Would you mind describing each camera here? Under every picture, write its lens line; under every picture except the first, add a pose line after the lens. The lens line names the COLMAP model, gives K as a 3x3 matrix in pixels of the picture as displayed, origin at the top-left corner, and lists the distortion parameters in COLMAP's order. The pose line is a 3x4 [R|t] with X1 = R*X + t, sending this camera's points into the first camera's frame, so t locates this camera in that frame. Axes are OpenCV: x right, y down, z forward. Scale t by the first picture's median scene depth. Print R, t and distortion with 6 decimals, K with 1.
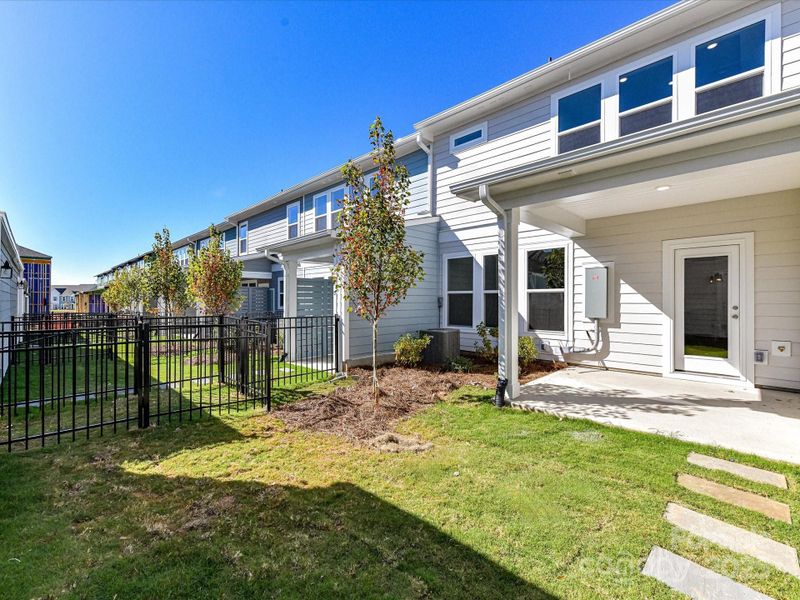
lens RADIAL K [[355.6, 0, 398.3], [0, 355.6, 295.5], [0, 0, 1]] dist [0.001025, -0.000184]
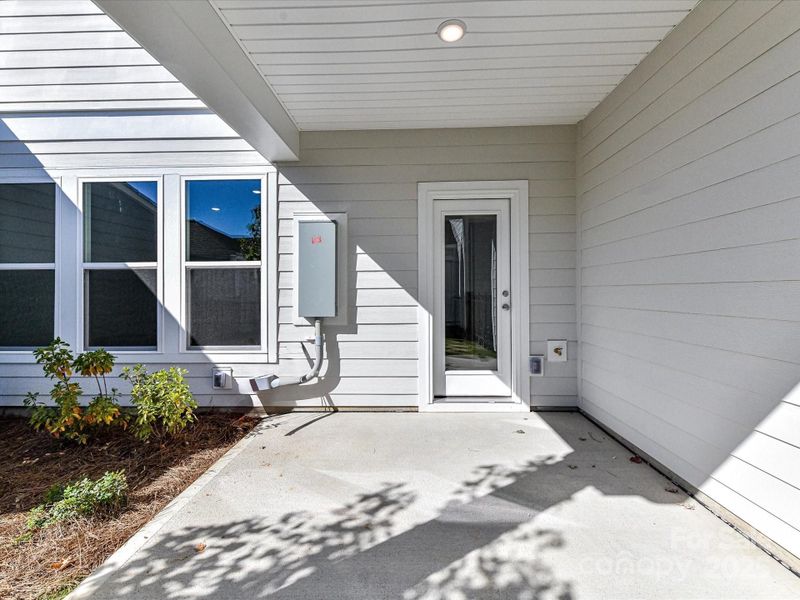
lens RADIAL K [[355.6, 0, 398.3], [0, 355.6, 295.5], [0, 0, 1]] dist [0.001025, -0.000184]
pose [[0.730361, -0.012164, 0.682953, 0.318179], [-0.001800, 0.999804, 0.019732, 0.023434], [-0.683059, -0.015641, 0.730196, 0.598856]]
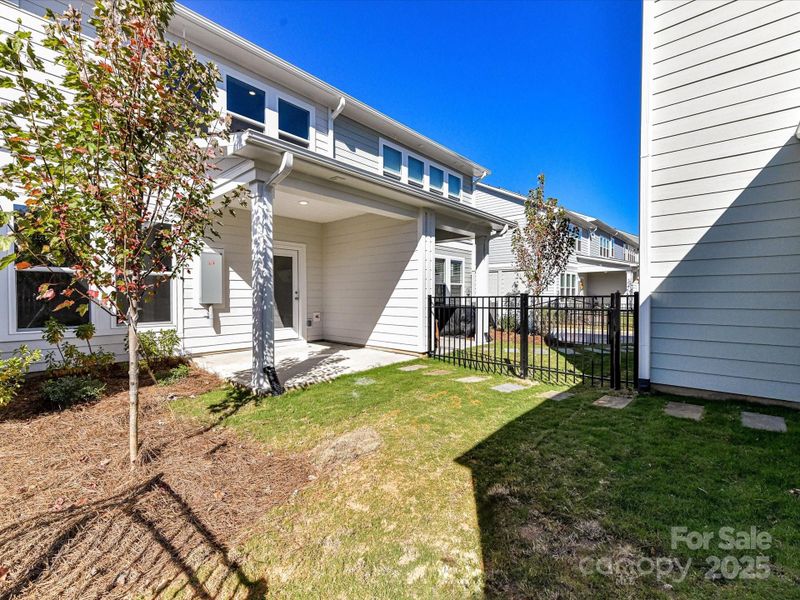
lens RADIAL K [[366.4, 0, 403.6], [0, 366.4, 290.9], [0, 0, 1]] dist [0.012774, -0.000283]
pose [[-0.044351, 0.004815, 0.999004, -0.565093], [-0.019418, 0.999795, -0.005681, 0.025136], [-0.998827, -0.019650, -0.044248, 0.568487]]
